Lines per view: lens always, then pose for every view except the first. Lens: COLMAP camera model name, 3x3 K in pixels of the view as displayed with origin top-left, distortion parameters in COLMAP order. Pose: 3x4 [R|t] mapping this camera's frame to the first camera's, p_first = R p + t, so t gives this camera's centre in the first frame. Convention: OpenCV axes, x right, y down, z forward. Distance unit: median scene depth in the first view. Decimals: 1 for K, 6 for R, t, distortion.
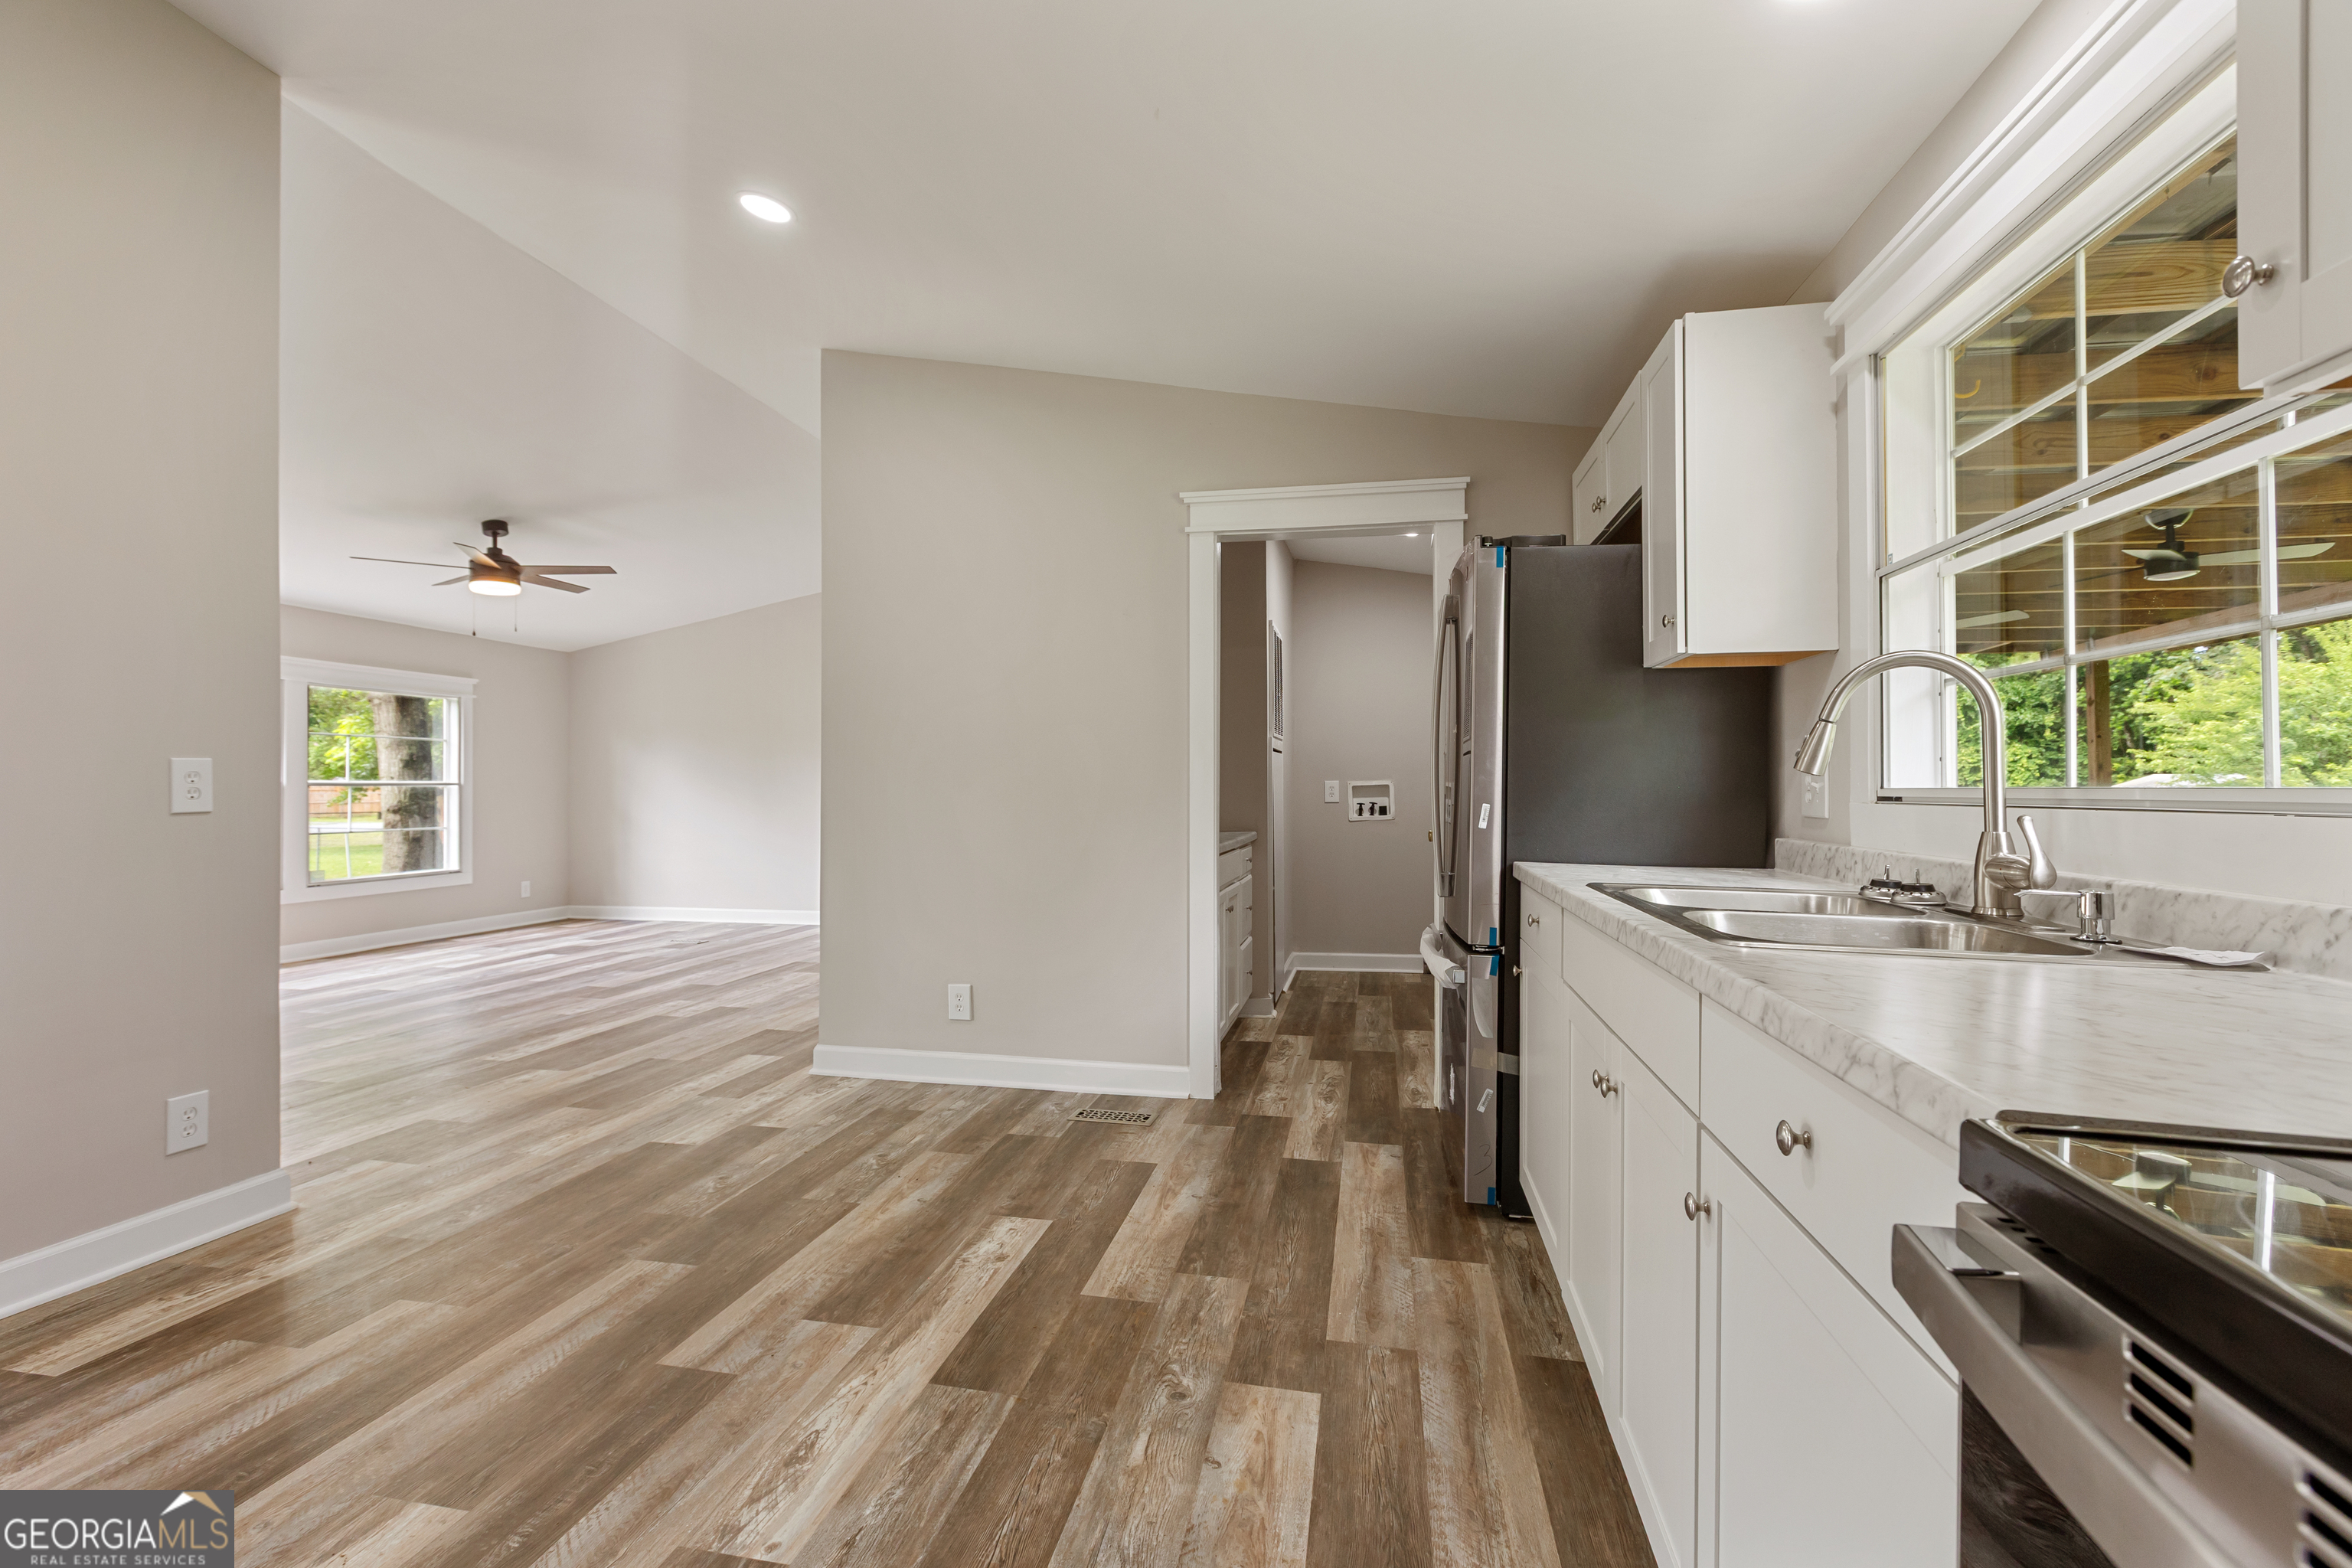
lens RADIAL K [[1064.6, 0, 1174.6], [0, 1064.6, 764.3], [0, 0, 1]] dist [0.003490, -0.001705]
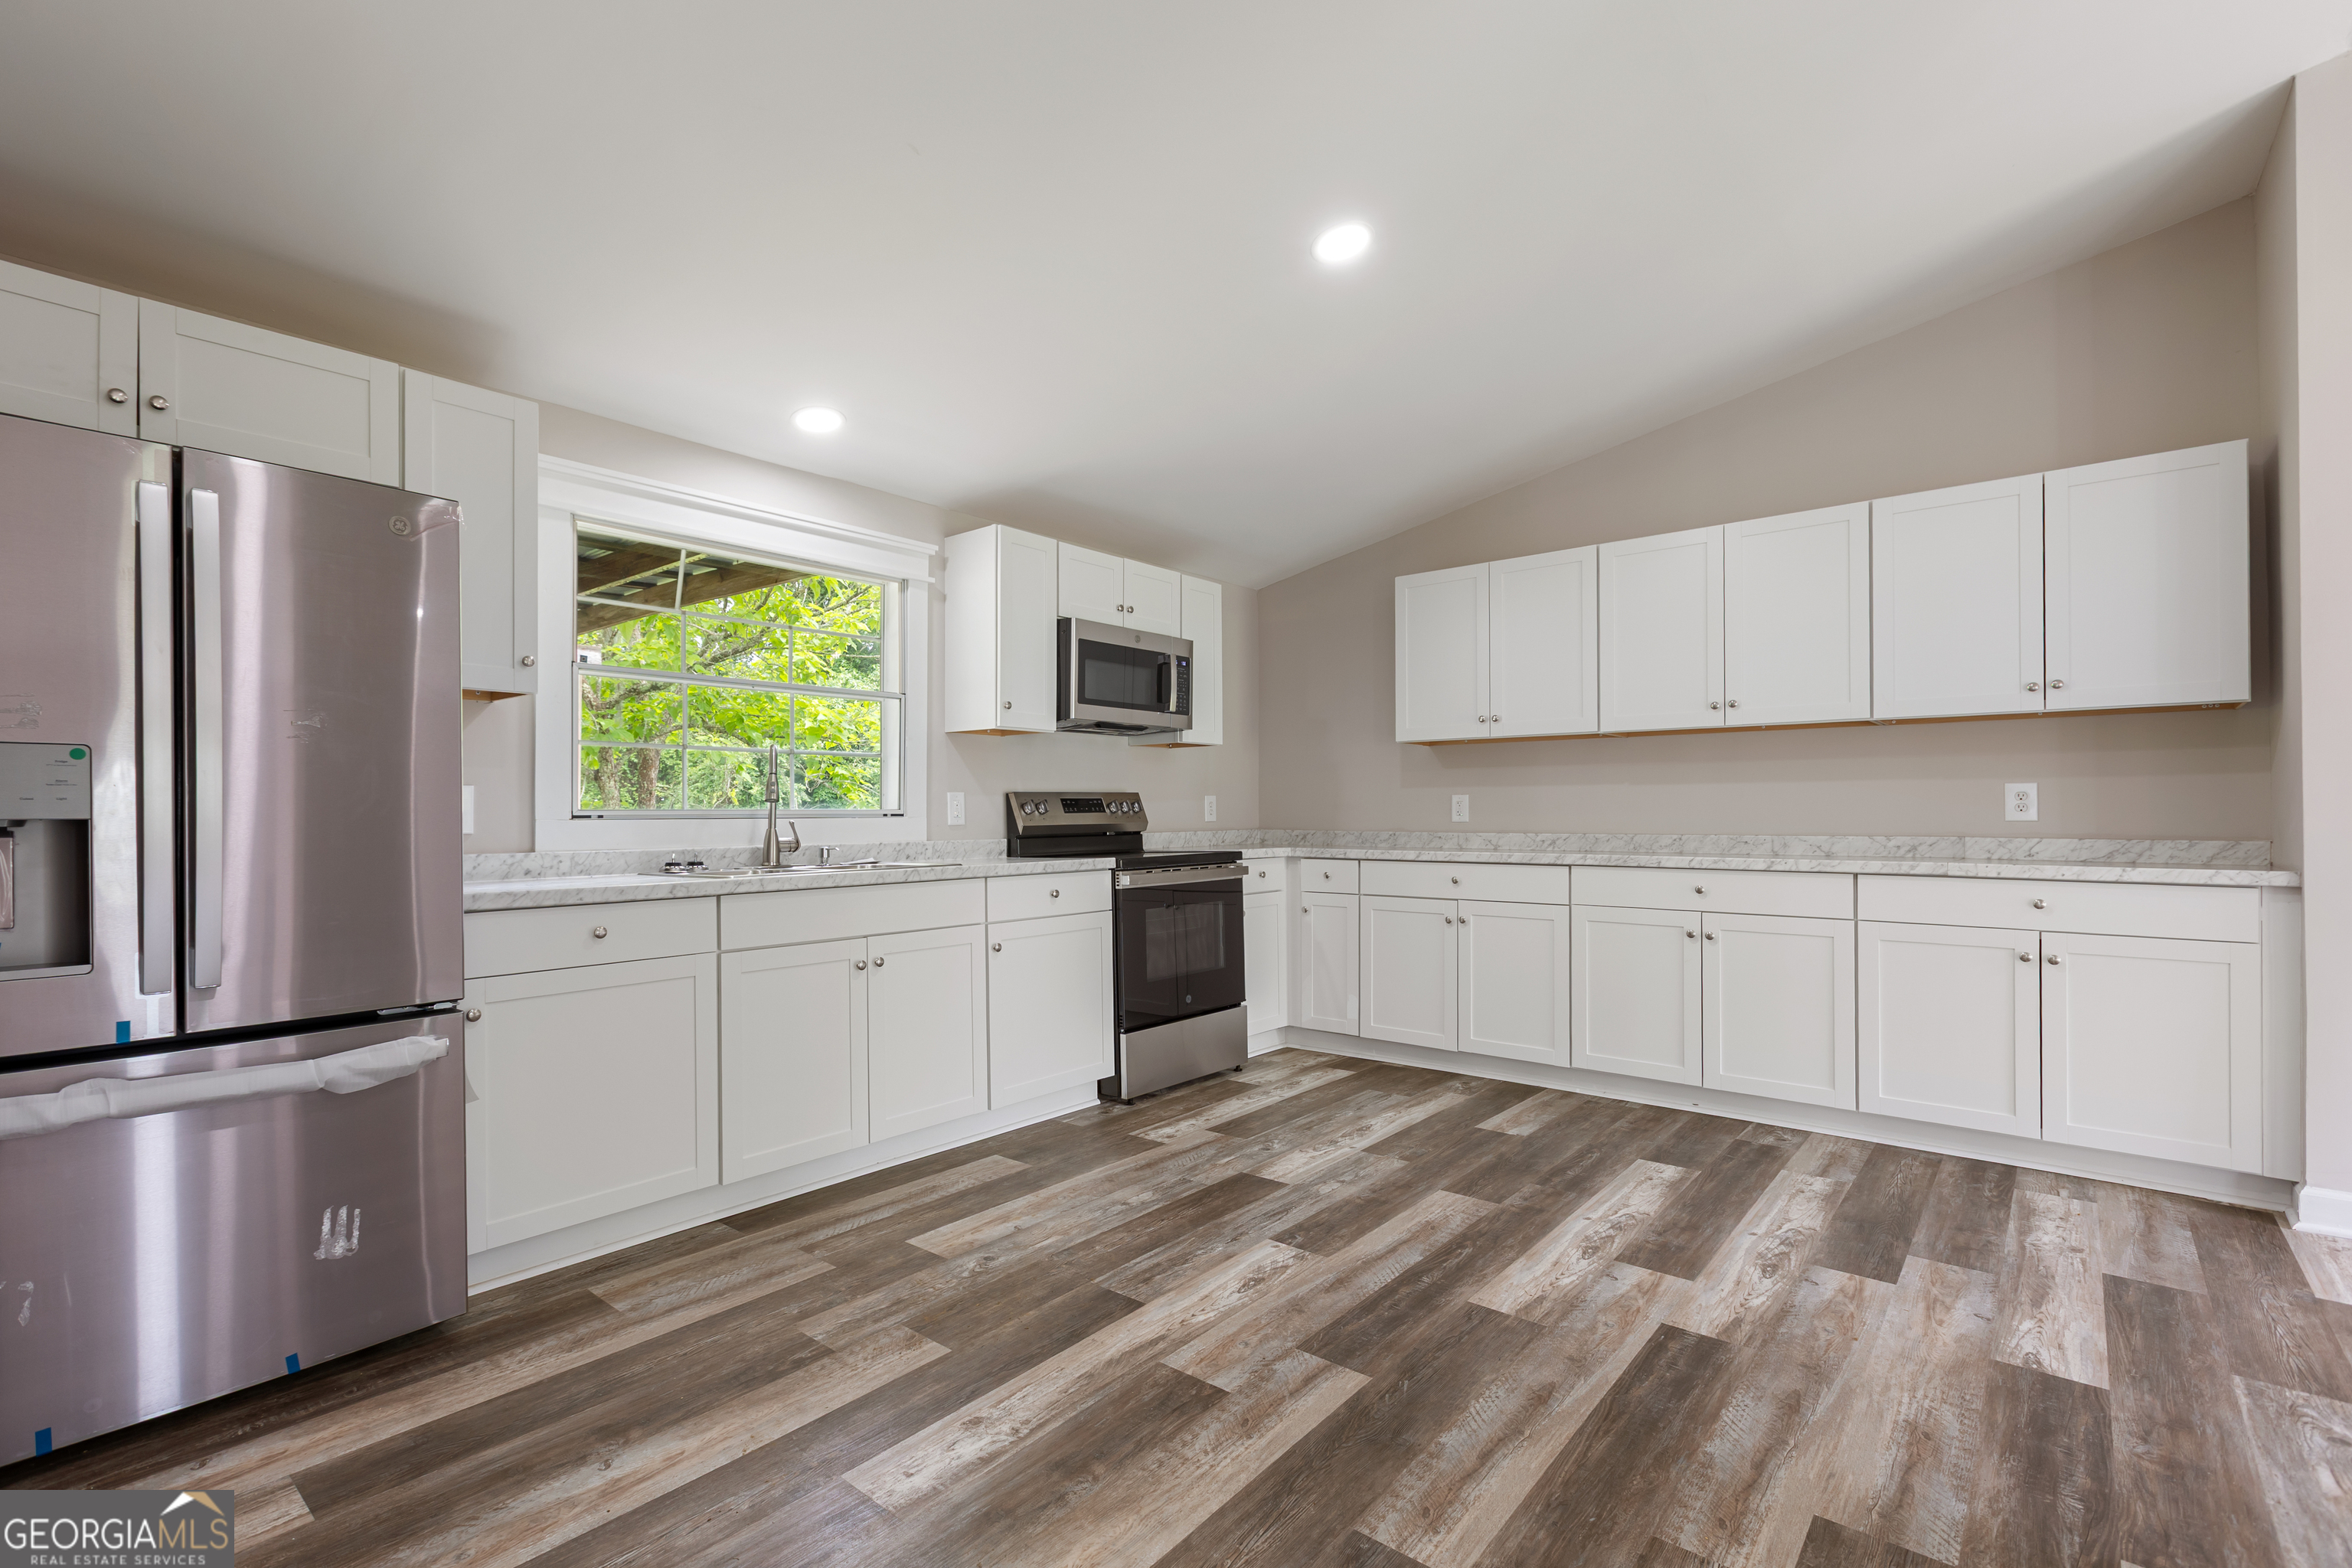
lens RADIAL K [[1064.6, 0, 1160.7], [0, 1064.6, 812.5], [0, 0, 1]] dist [0.003490, -0.001705]
pose [[-0.872110, 0.002661, 0.489303, -0.709481], [-0.006388, 0.999838, -0.016823, 0.043776], [-0.489269, -0.017797, -0.871951, 1.745333]]
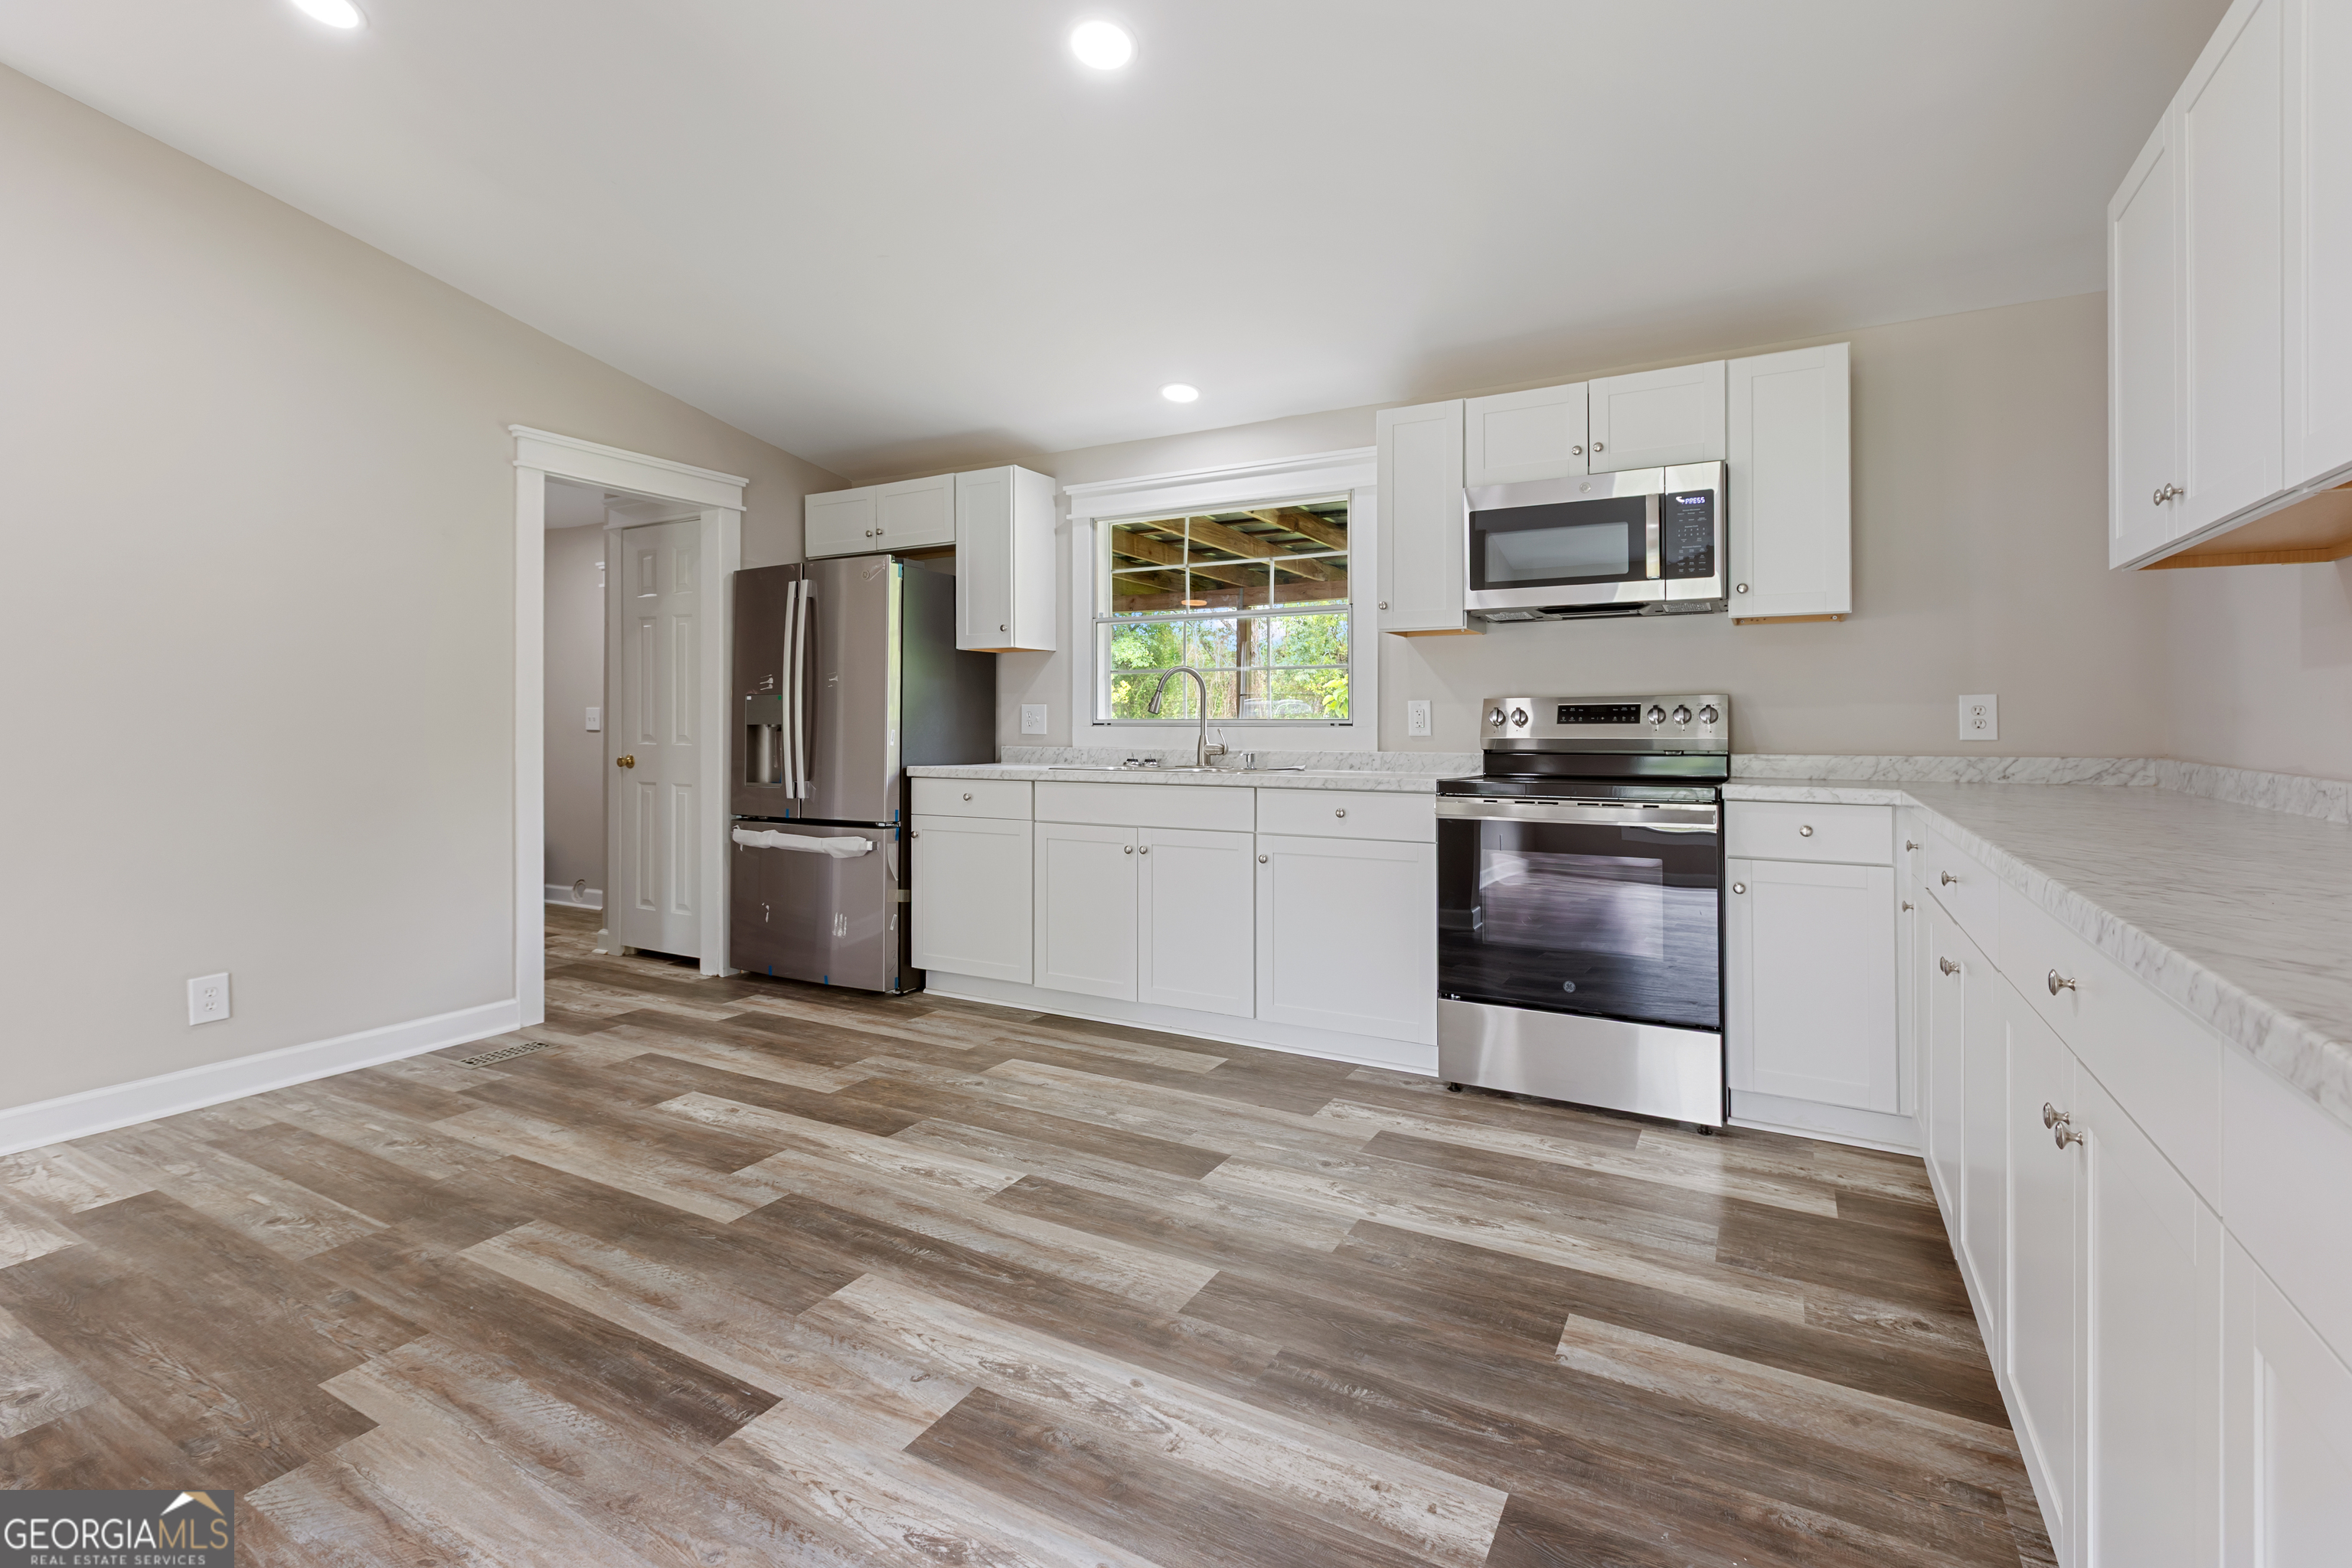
lens RADIAL K [[1064.6, 0, 1146.2], [0, 1064.6, 726.7], [0, 0, 1]] dist [0.003490, -0.001705]
pose [[0.320657, -0.010335, 0.947139, -1.255882], [-0.015276, 0.999754, 0.016081, 0.000960], [-0.947072, -0.019625, 0.320420, 0.189280]]
